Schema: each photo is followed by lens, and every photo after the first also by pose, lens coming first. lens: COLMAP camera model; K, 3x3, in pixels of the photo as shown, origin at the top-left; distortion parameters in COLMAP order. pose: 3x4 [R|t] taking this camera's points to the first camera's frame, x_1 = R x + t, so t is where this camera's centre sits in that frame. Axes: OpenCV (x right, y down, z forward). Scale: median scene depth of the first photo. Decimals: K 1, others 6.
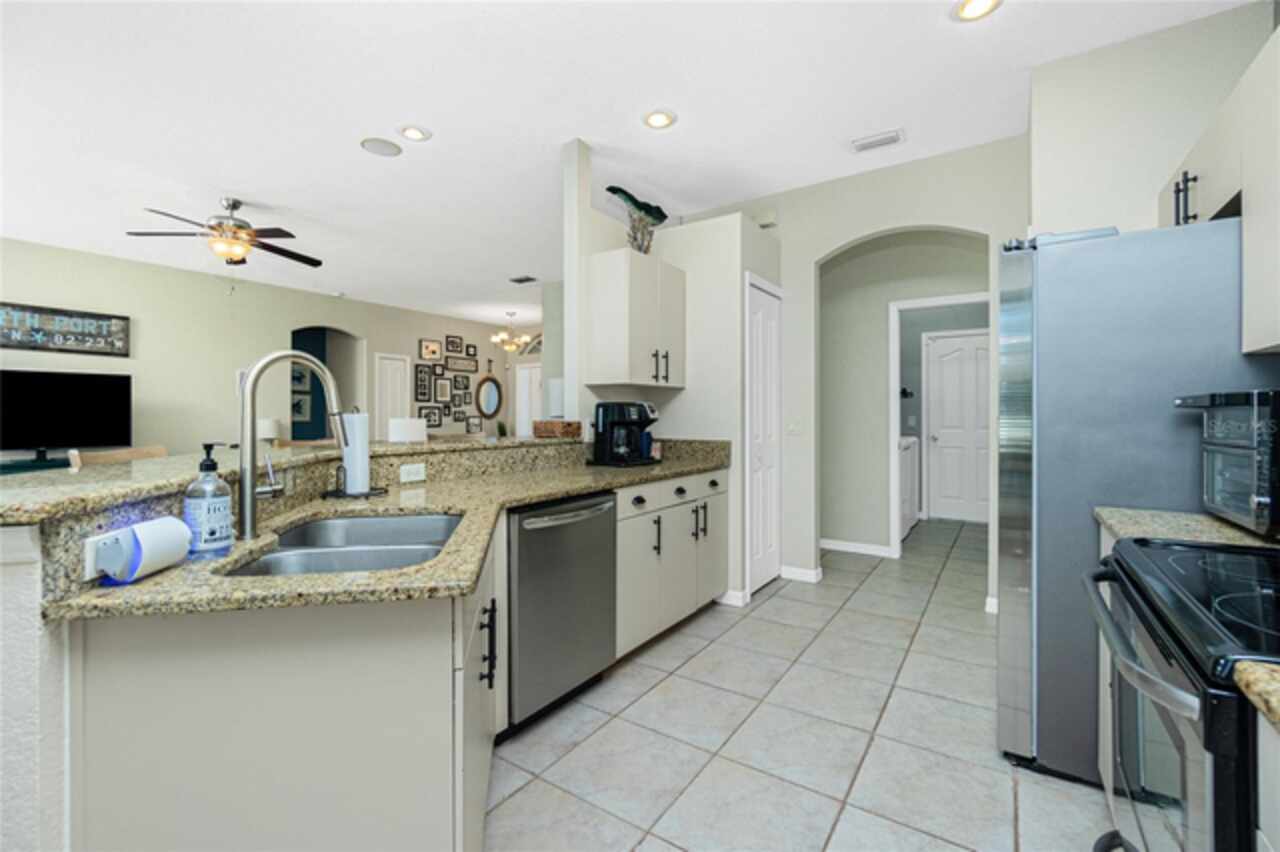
lens RADIAL K [[557.5, 0, 635.1], [0, 557.5, 417.6], [0, 0, 1]] dist [-0.002328, 0.000086]
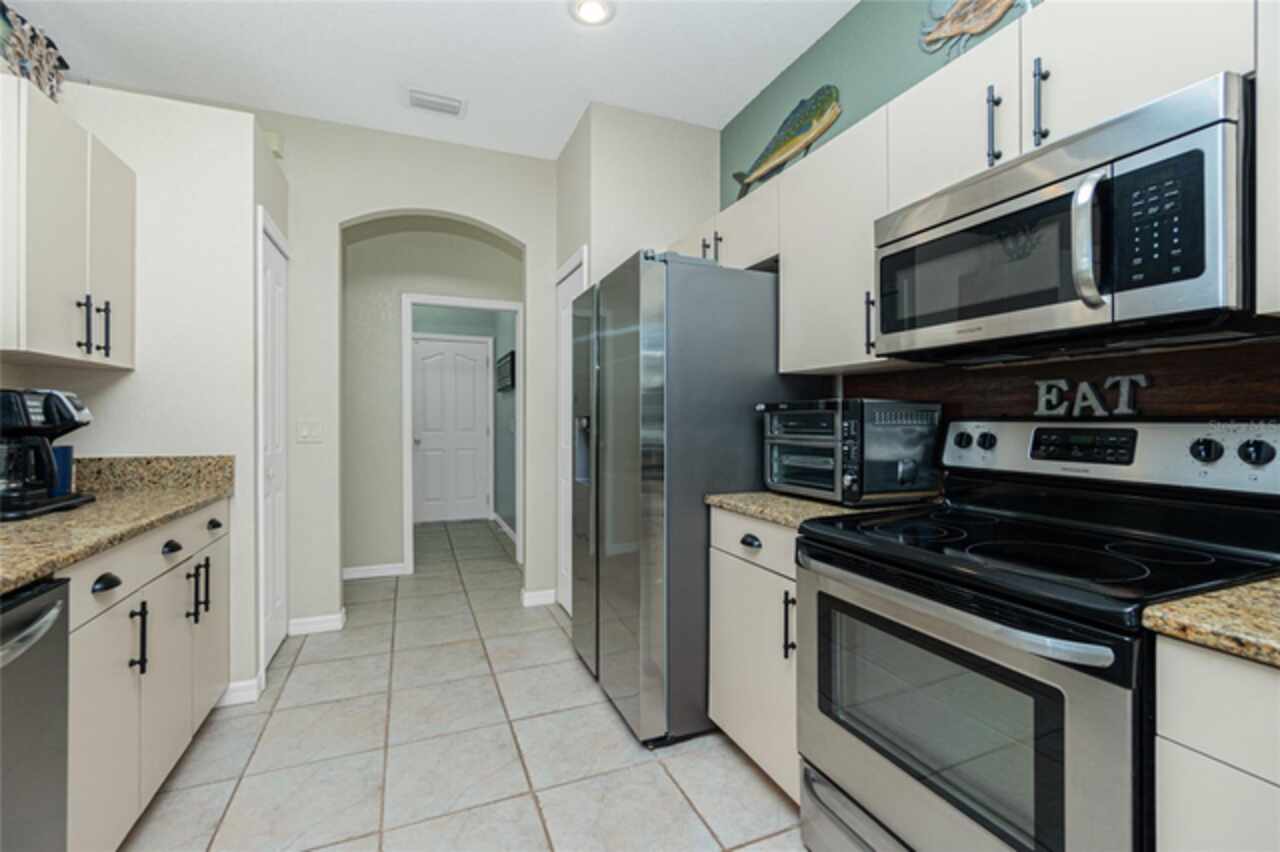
lens RADIAL K [[553.8, 0, 639.3], [0, 553.8, 421.8], [0, 0, 1]] dist [-0.002480, 0.000109]
pose [[0.549408, -0.002688, 0.835550, -0.105323], [0.000994, 0.999996, 0.002564, 0.000979], [-0.835554, -0.000578, 0.549408, 0.228411]]
